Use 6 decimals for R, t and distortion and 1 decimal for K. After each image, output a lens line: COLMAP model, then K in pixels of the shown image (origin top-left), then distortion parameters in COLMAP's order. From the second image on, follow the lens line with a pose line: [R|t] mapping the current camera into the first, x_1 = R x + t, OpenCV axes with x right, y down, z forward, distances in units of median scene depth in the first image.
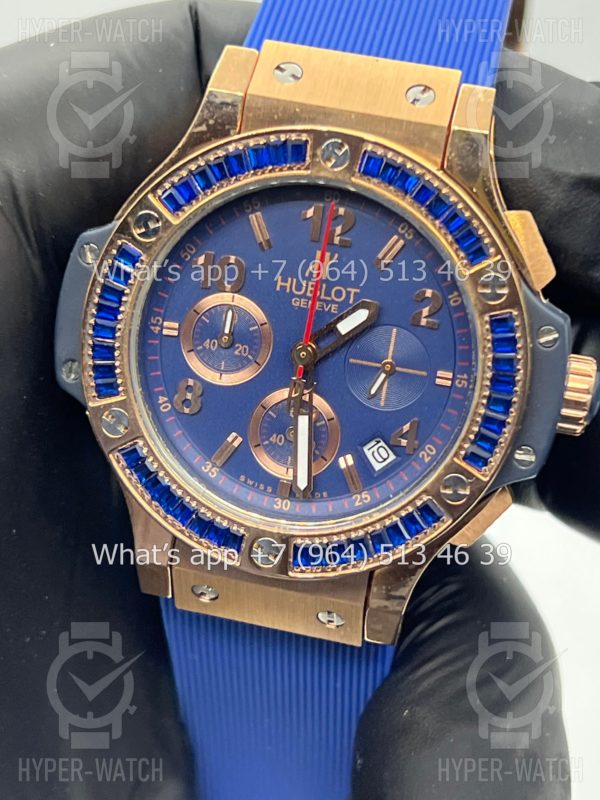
lens RADIAL K [[1793.7, 0, 300.0], [0, 1793.7, 400.0], [0, 0, 1]] dist [0.064809, 0.283418]
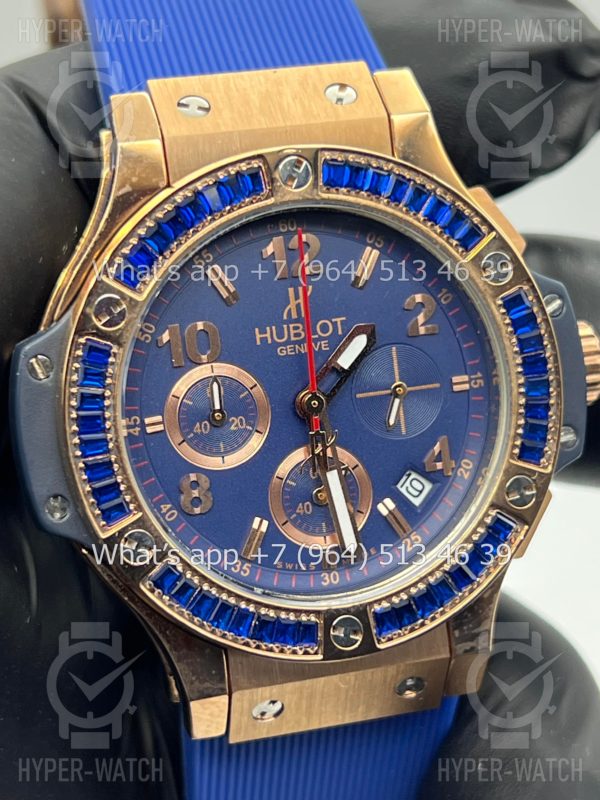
lens RADIAL K [[1794.8, 0, 300.0], [0, 1794.8, 400.0], [0, 0, 1]] dist [0.024571, -0.077884]
pose [[0.887859, -0.291020, 0.356390, -0.316518], [0.317730, 0.948021, -0.017415, -0.013962], [-0.332797, 0.128698, 0.934175, 0.180338]]
